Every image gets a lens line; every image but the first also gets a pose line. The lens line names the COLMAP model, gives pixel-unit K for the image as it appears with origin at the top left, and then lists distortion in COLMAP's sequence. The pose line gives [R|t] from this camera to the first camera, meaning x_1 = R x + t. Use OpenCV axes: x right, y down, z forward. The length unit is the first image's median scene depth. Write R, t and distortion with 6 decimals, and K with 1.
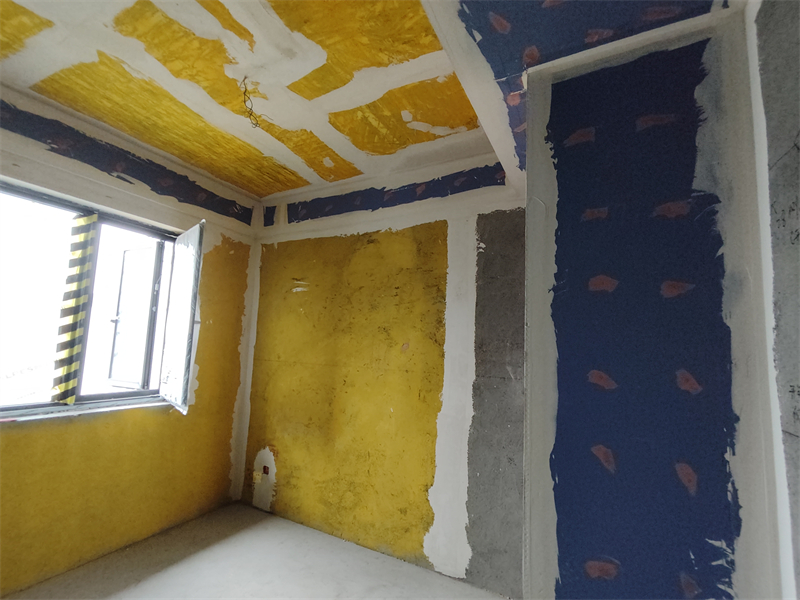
lens RADIAL K [[365.0, 0, 401.8], [0, 365.0, 310.3], [0, 0, 1]] dist [-0.000234, 0.006806]
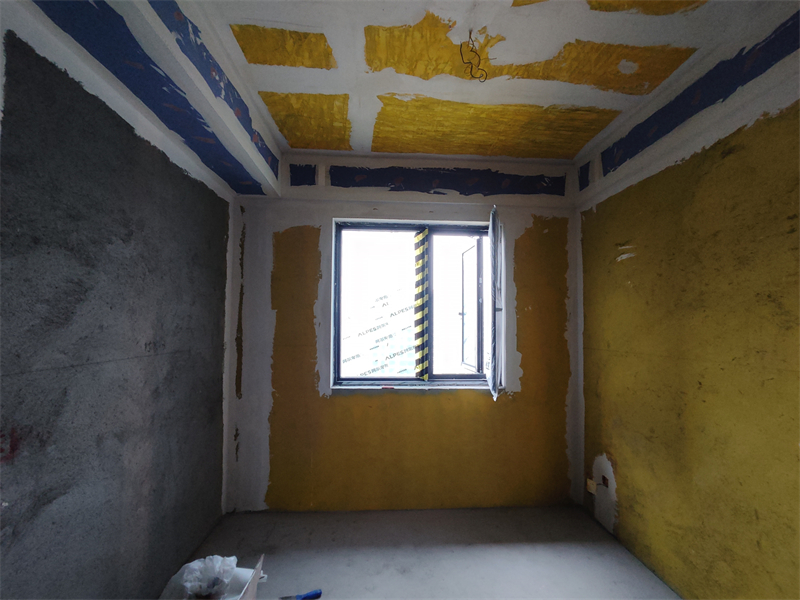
lens RADIAL K [[365.0, 0, 401.8], [0, 365.0, 310.3], [0, 0, 1]] dist [-0.000234, 0.006806]
pose [[0.525669, -0.072363, -0.847606, 0.125474], [0.101850, 0.994562, -0.021743, 0.026045], [0.844570, -0.074899, 0.530181, 0.221435]]
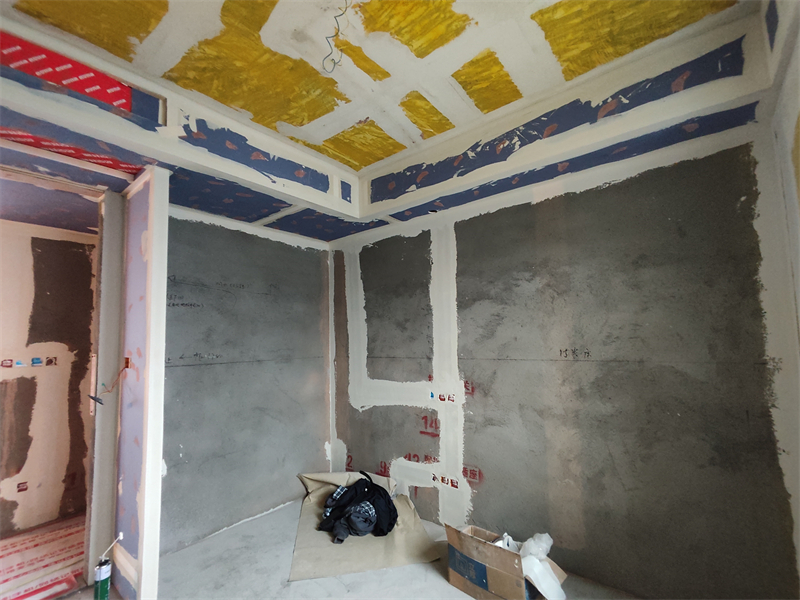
lens RADIAL K [[365.0, 0, 401.8], [0, 365.0, 310.3], [0, 0, 1]] dist [-0.000234, 0.006806]
pose [[-0.981180, -0.001849, 0.193088, -0.450363], [-0.036263, 0.983927, -0.174849, 0.091077], [-0.189661, -0.178560, -0.965477, 1.039473]]
